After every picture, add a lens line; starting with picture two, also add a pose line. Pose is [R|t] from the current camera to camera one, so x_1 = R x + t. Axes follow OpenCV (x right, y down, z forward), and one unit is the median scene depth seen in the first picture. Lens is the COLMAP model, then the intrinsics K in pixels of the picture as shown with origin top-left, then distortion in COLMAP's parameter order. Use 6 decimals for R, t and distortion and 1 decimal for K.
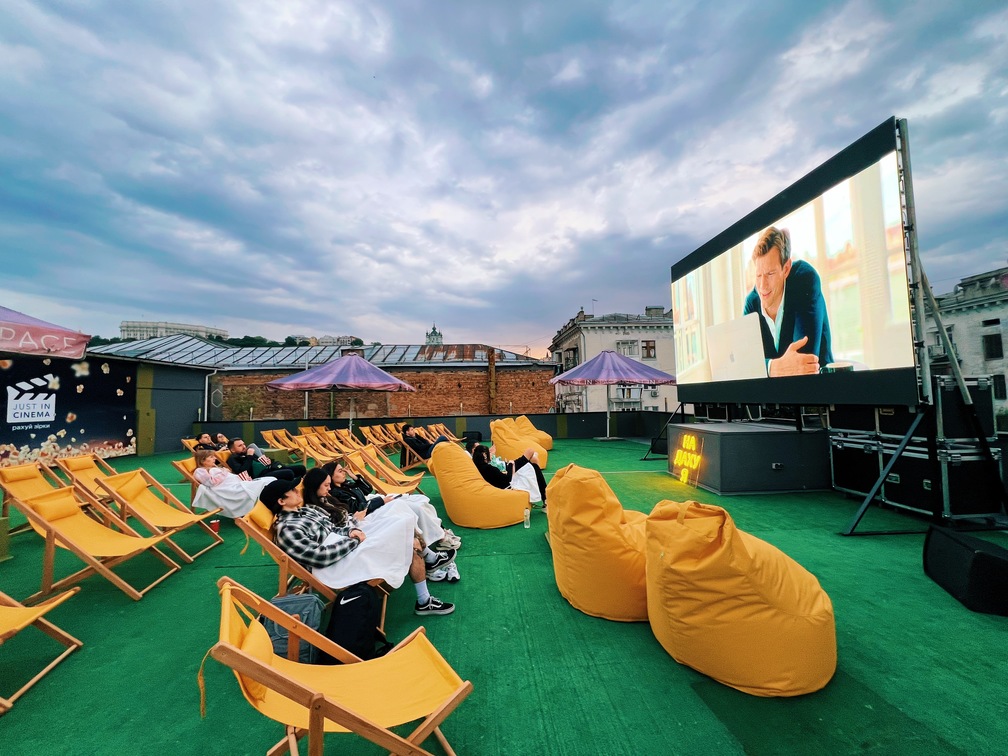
lens RADIAL K [[409.0, 0, 503.6], [0, 409.0, 376.2], [0, 0, 1]] dist [0.000671, 0.000277]
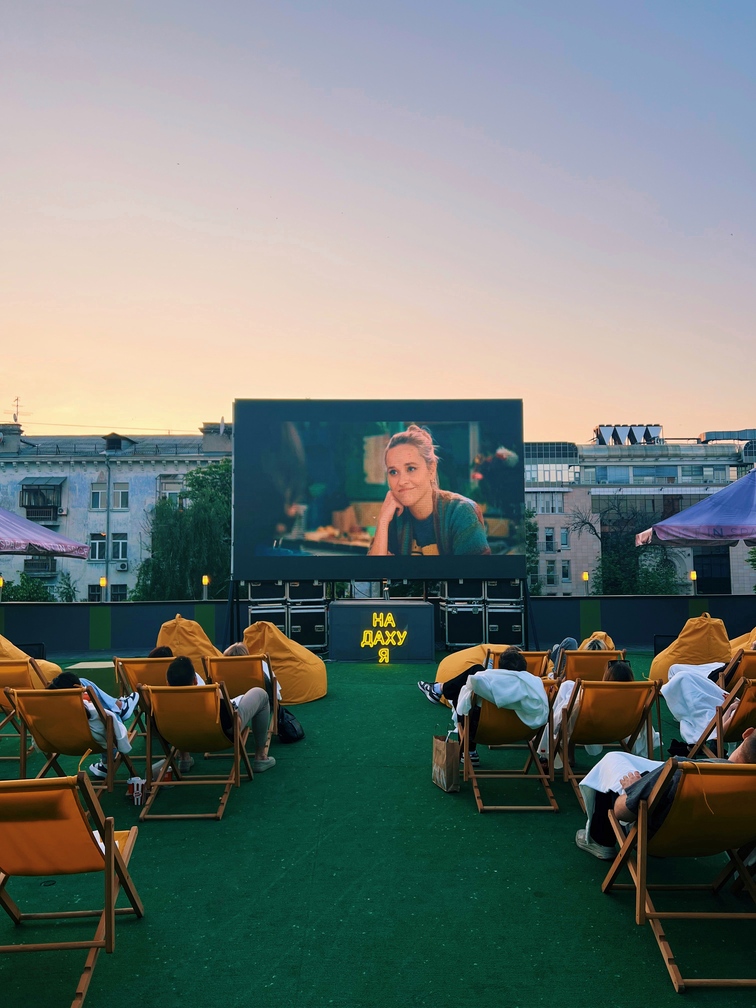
lens RADIAL K [[793.1, 0, 374.2], [0, 793.1, 503.7], [0, 0, 1]] dist [-0.000246, 0.000597]
pose [[0.040949, 0.099770, 0.994168, -1.510220], [-0.046782, 0.994102, -0.097837, 0.078742], [-0.998065, -0.042502, 0.045375, 1.011452]]
